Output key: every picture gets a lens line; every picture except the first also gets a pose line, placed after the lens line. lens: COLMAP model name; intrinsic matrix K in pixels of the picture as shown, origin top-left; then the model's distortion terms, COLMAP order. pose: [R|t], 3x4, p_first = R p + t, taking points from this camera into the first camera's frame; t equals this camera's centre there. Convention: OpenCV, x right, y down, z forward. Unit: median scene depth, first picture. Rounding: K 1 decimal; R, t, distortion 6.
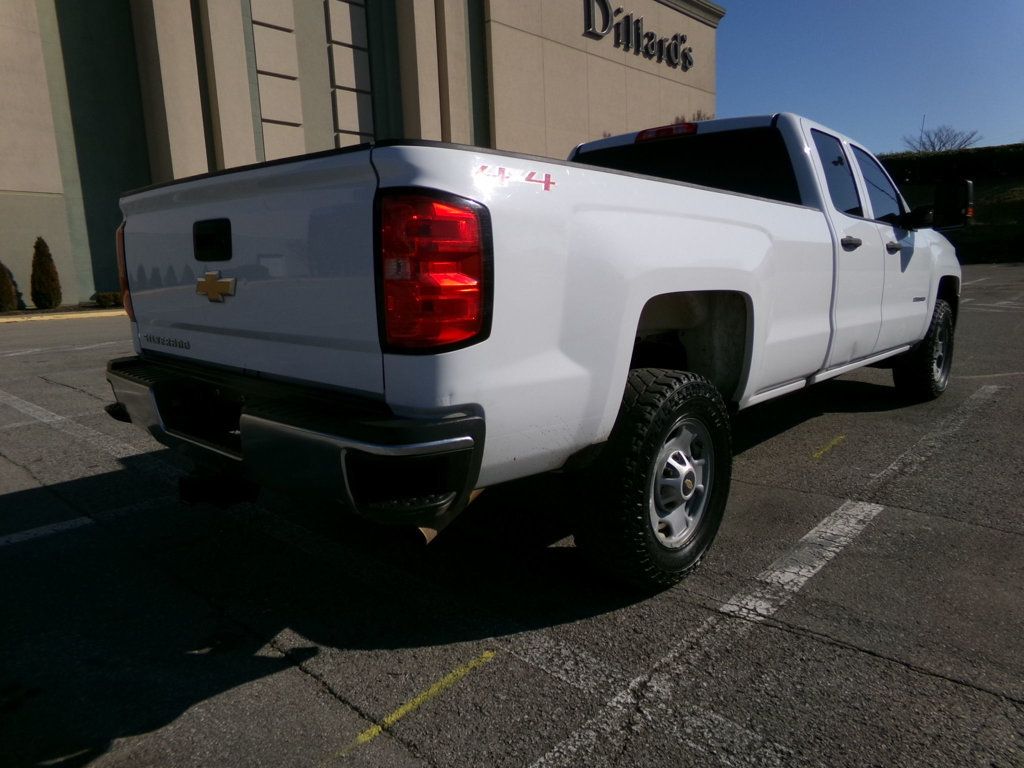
lens RADIAL K [[685.3, 0, 512.0], [0, 685.3, 384.0], [0, 0, 1]] dist [0.021801, 0.003399]
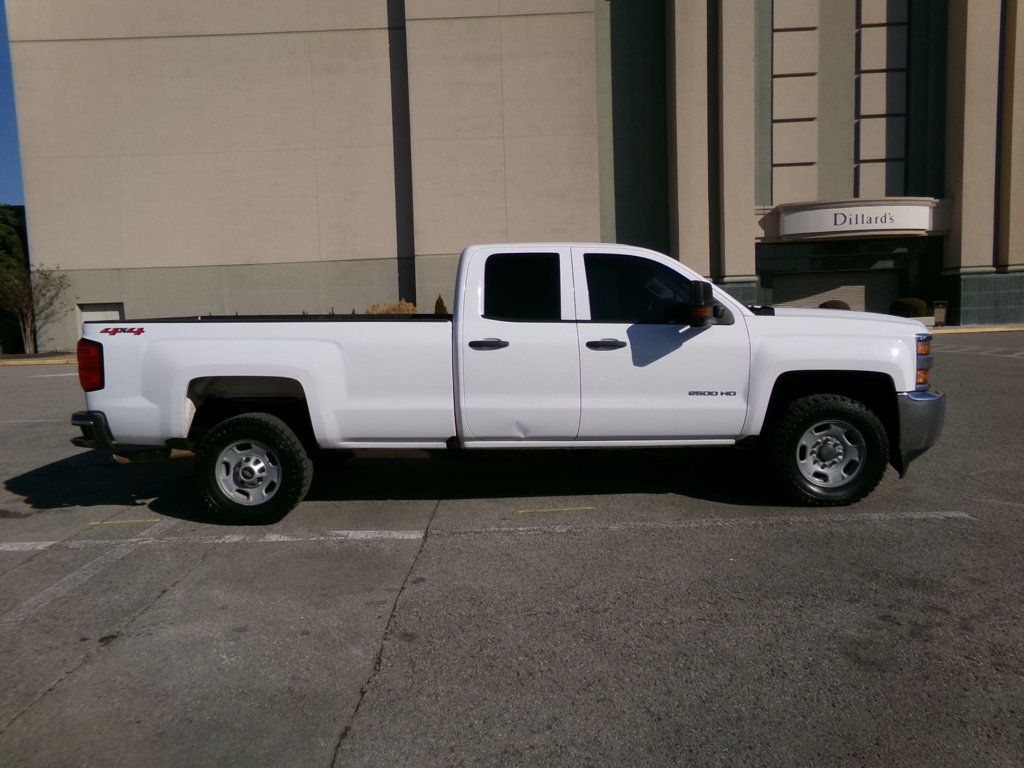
lens RADIAL K [[694.6, 0, 504.0], [0, 694.6, 376.5], [0, 0, 1]] dist [0.002383, 0.024927]
pose [[0.653115, 0.086272, -0.752328, 1.904723], [-0.122007, 0.992498, 0.007896, -0.202087], [0.747365, 0.086632, 0.658741, 0.197468]]
